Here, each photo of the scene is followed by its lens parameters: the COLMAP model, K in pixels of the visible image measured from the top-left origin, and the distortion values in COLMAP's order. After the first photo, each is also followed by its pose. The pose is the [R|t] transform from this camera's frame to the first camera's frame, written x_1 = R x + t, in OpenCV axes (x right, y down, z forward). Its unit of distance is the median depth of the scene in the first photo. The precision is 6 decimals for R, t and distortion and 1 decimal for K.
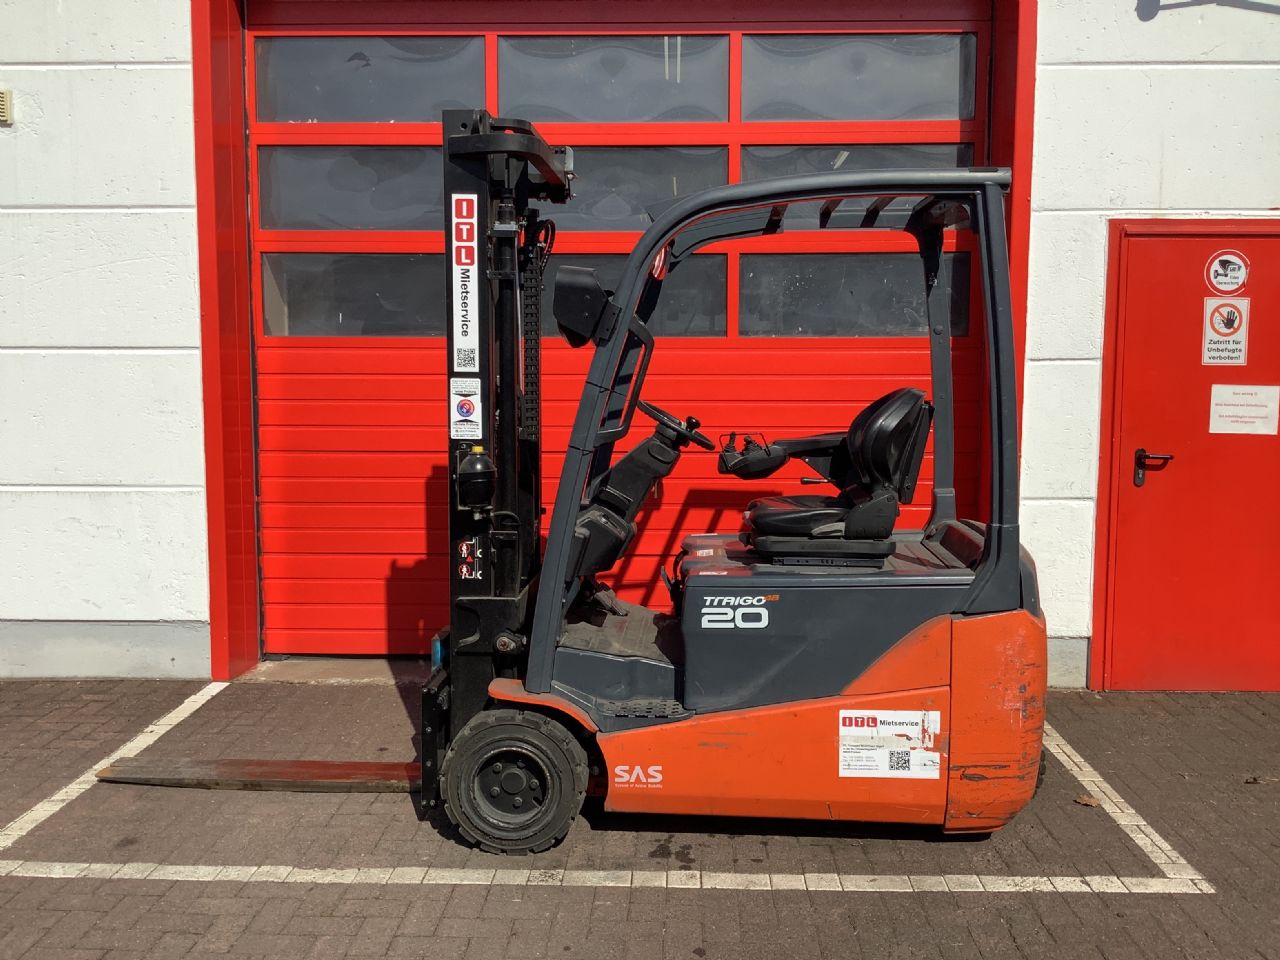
lens RADIAL K [[1160.8, 0, 642.2], [0, 1160.8, 480.8], [0, 0, 1]] dist [0.093472, -0.180311]
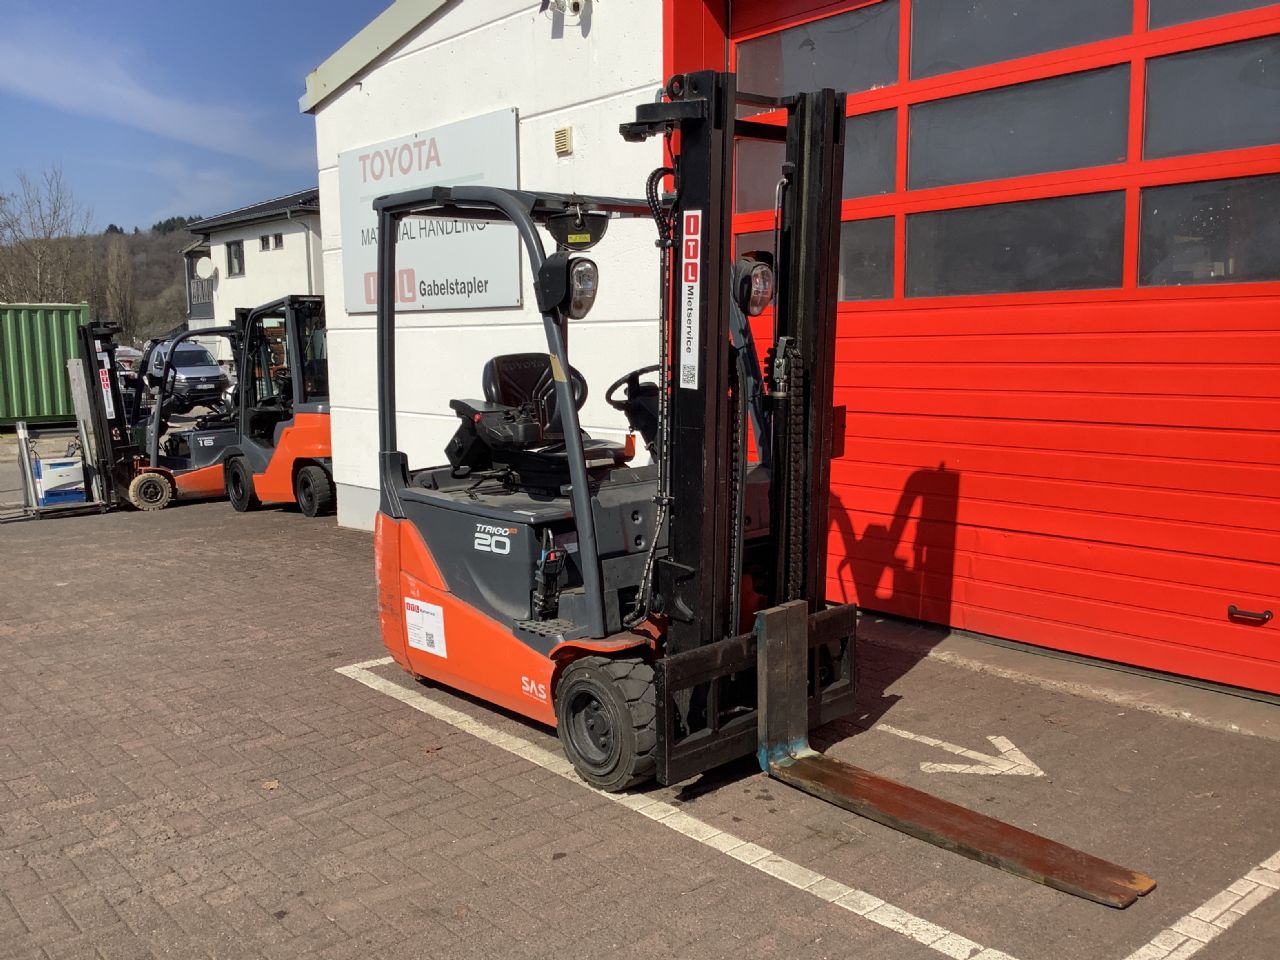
lens RADIAL K [[1162.8, 0, 640.0], [0, 1162.8, 480.0], [0, 0, 1]] dist [0.100139, -0.171547]
pose [[0.668695, 0.078870, -0.739342, 0.694597], [-0.050802, 0.996881, 0.060396, -0.025337], [0.741799, -0.002826, 0.670616, 0.227005]]
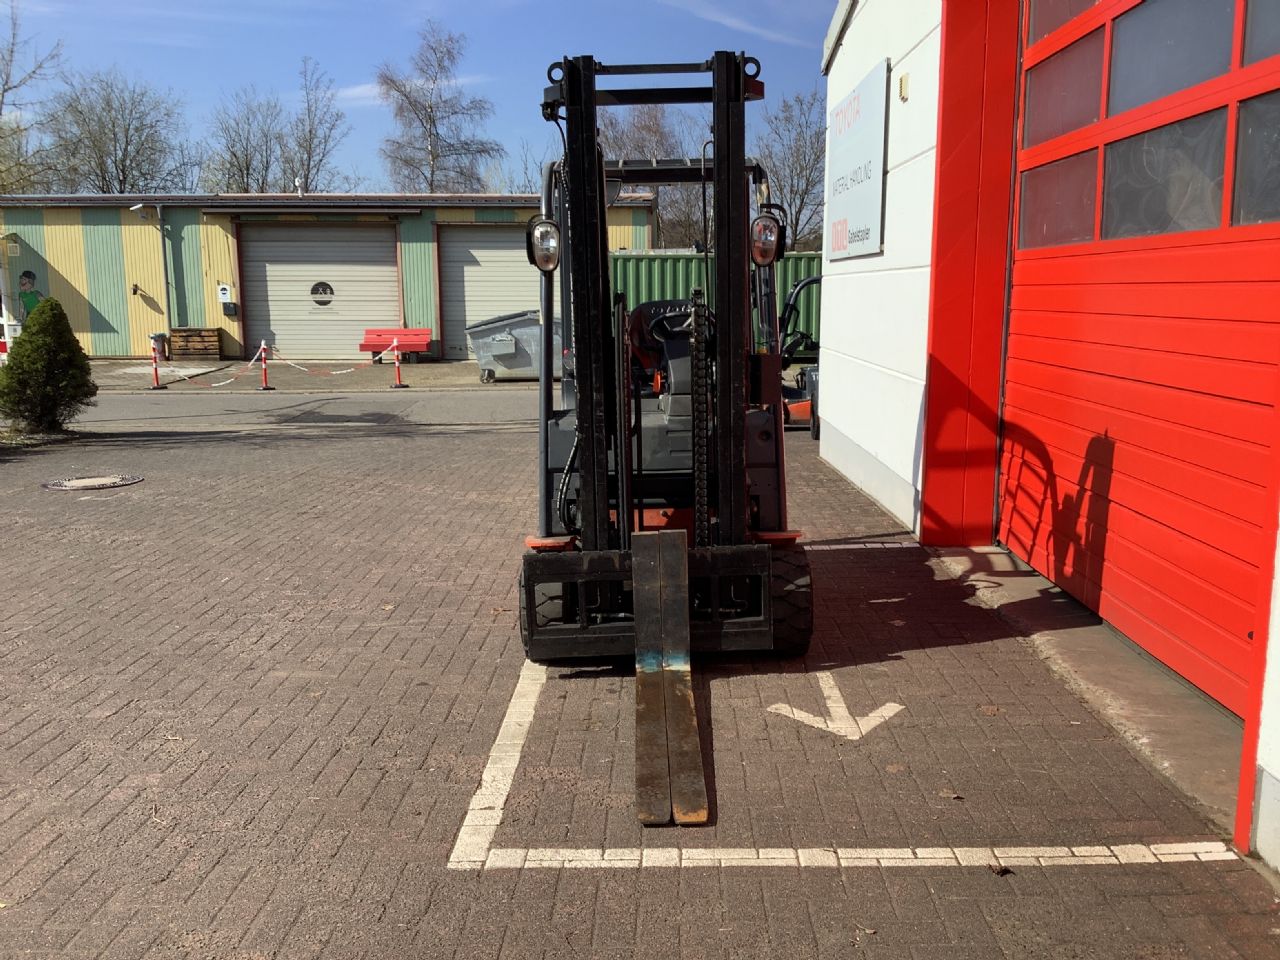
lens RADIAL K [[1155.9, 0, 635.9], [0, 1155.9, 492.6], [0, 0, 1]] dist [0.107321, -0.161825]
pose [[0.012453, 0.169602, -0.985434, 1.123061], [-0.078893, 0.982605, 0.168118, -0.083720], [0.996805, 0.075650, 0.025617, 0.925084]]
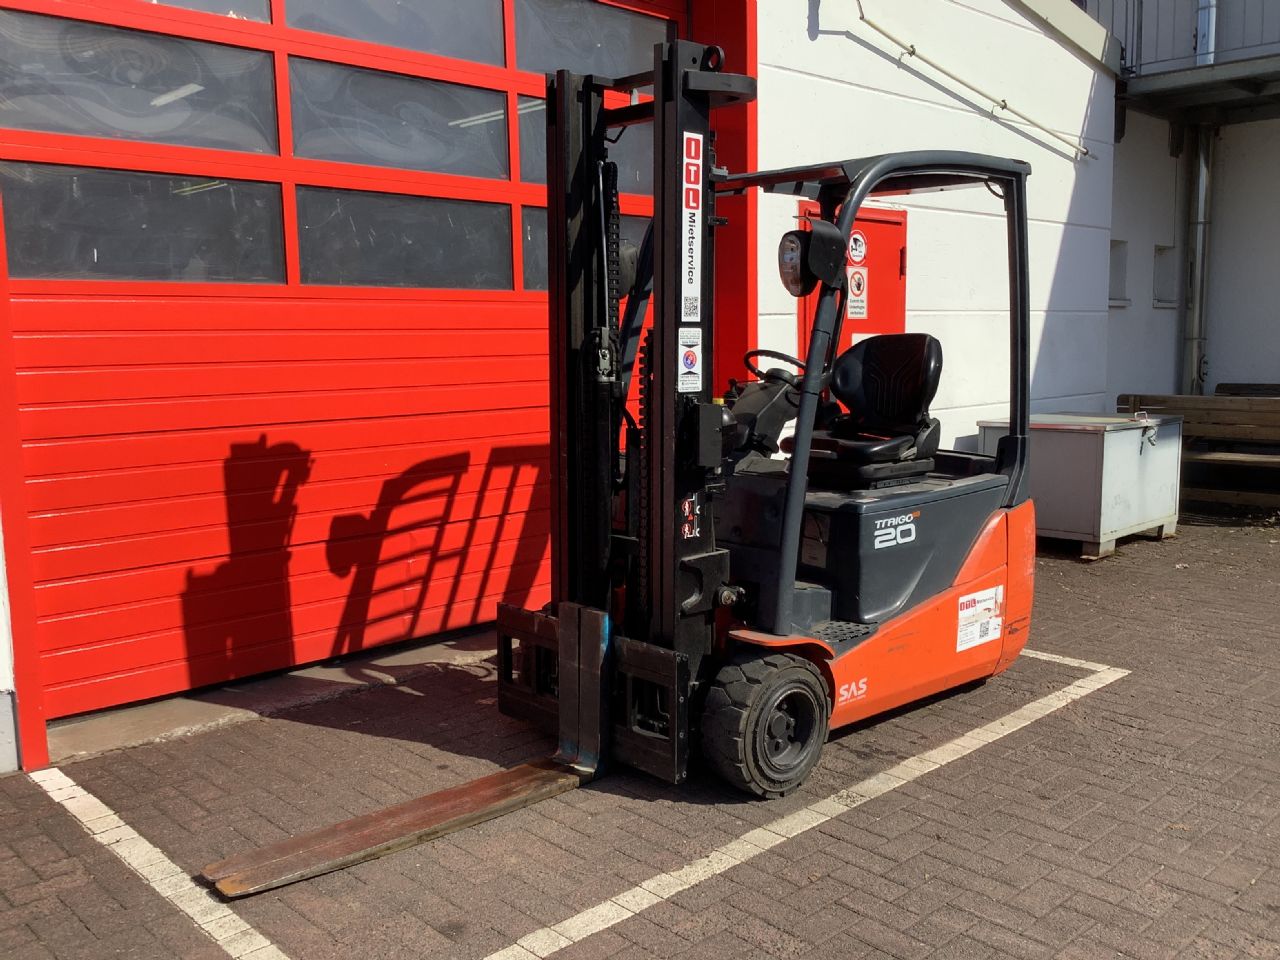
lens RADIAL K [[1160.2, 0, 640.0], [0, 1160.2, 480.0], [0, 0, 1]] dist [0.096341, -0.176030]
pose [[0.696792, -0.099244, 0.710374, -0.814812], [0.077624, 0.994999, 0.062869, -0.025466], [-0.713061, 0.011336, 0.701010, 0.338323]]
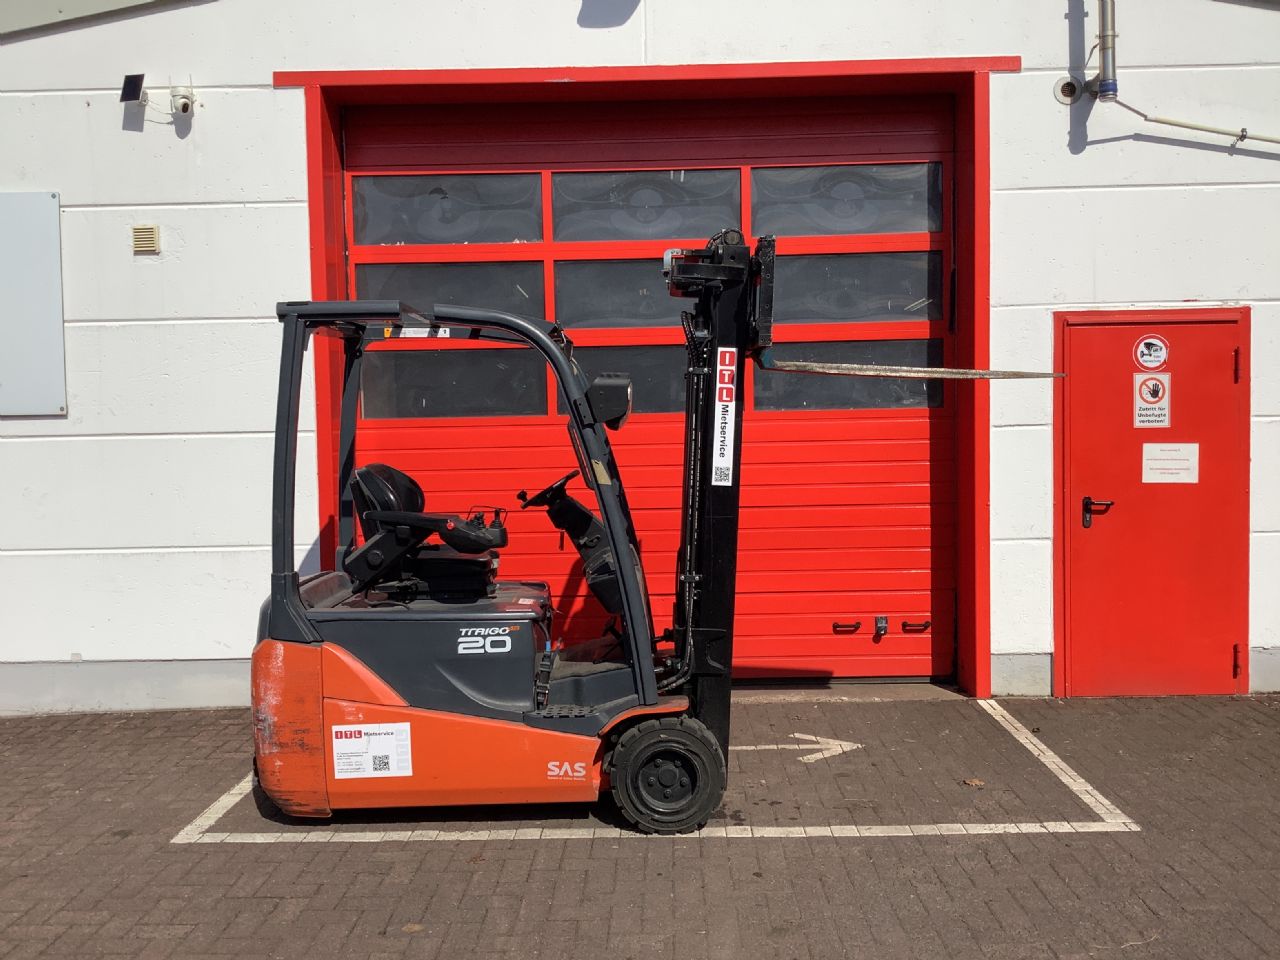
lens RADIAL K [[1160.2, 0, 640.0], [0, 1160.2, 480.0], [0, 0, 1]] dist [0.096341, -0.176030]
pose [[0.999727, -0.021617, 0.008873, -0.068083], [0.022031, 0.998528, -0.049568, 0.007177], [-0.007789, 0.049750, 0.998731, -0.287254]]
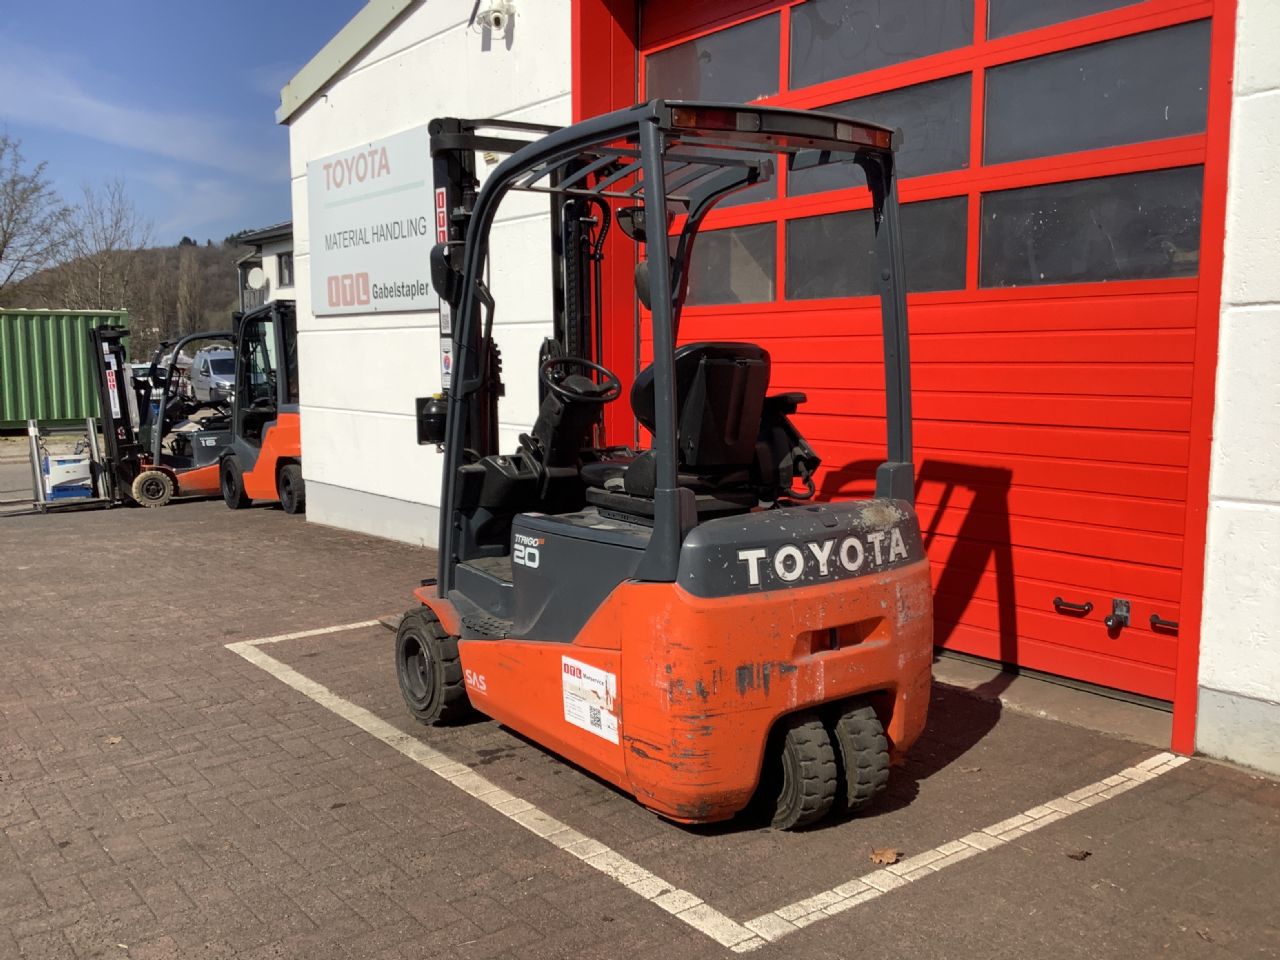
lens RADIAL K [[1171.1, 0, 635.9], [0, 1171.1, 478.8], [0, 0, 1]] dist [0.101325, -0.191051]
pose [[0.625580, 0.078691, -0.776181, 0.892076], [-0.063865, 0.996726, 0.049577, -0.013388], [0.777542, 0.018556, 0.628558, 0.350673]]
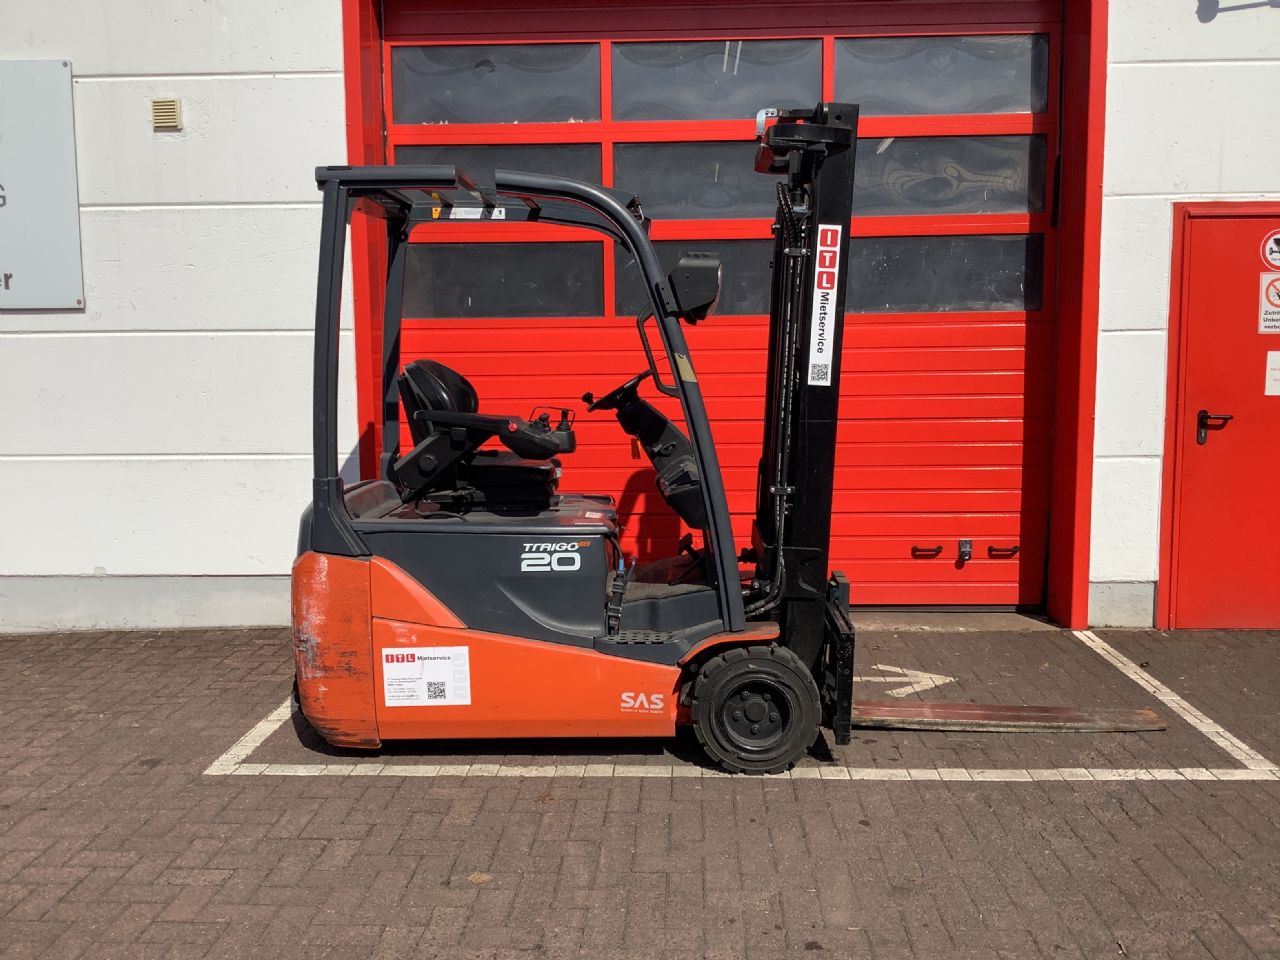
lens RADIAL K [[1160.2, 0, 640.0], [0, 1160.2, 480.0], [0, 0, 1]] dist [0.096341, -0.176030]
pose [[0.999894, -0.010044, -0.010530, -0.125103], [0.010175, 0.999871, 0.012453, 0.025375], [0.010404, -0.012559, 0.999867, -0.150065]]
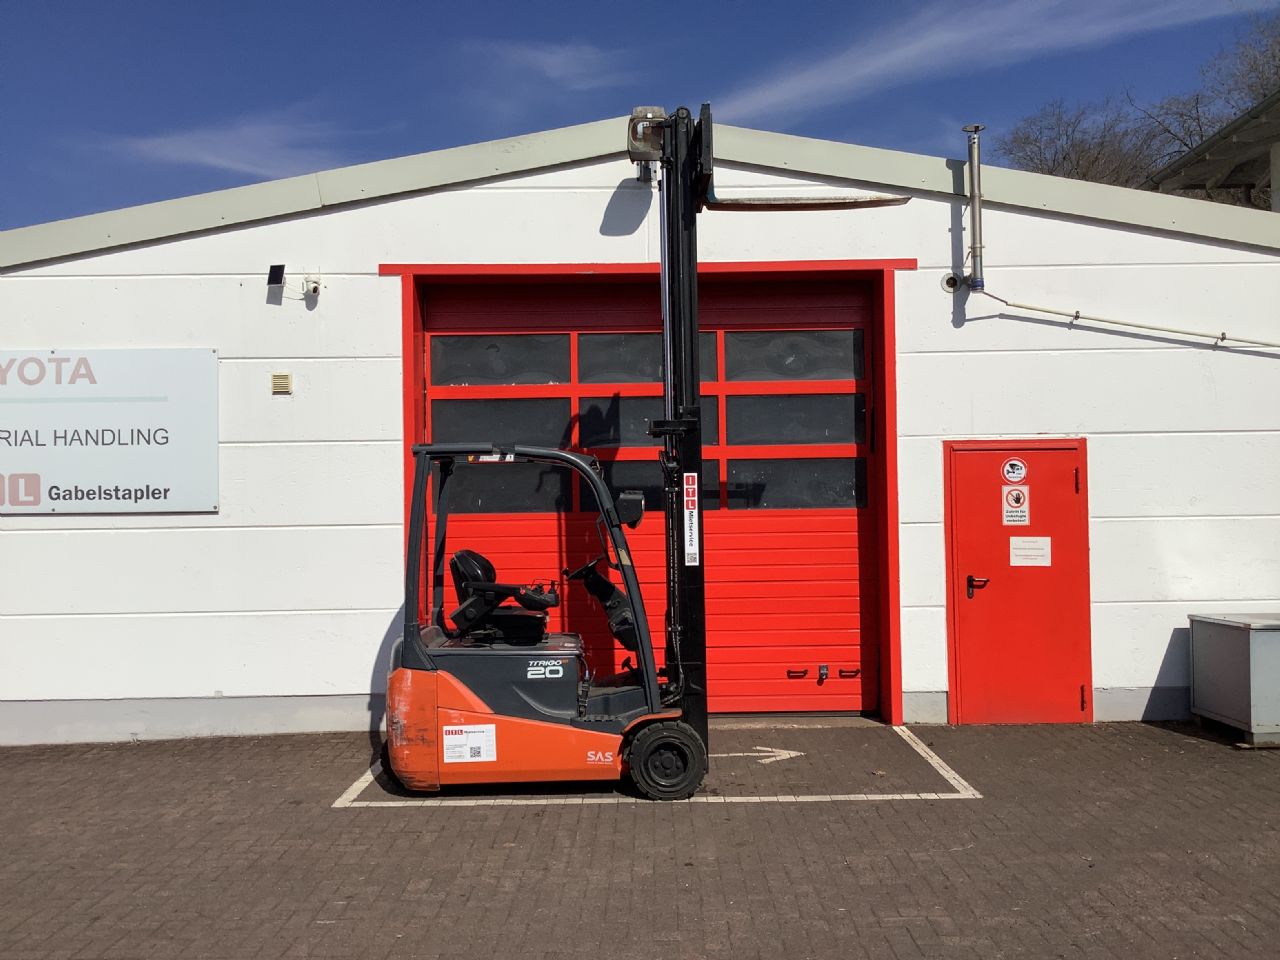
lens RADIAL K [[1160.2, 0, 640.0], [0, 1160.2, 480.0], [0, 0, 1]] dist [0.096341, -0.176030]
pose [[0.999490, -0.015547, 0.027900, -0.118540], [0.018722, 0.992904, -0.117433, 0.031981], [-0.025876, 0.117895, 0.992689, -0.865726]]
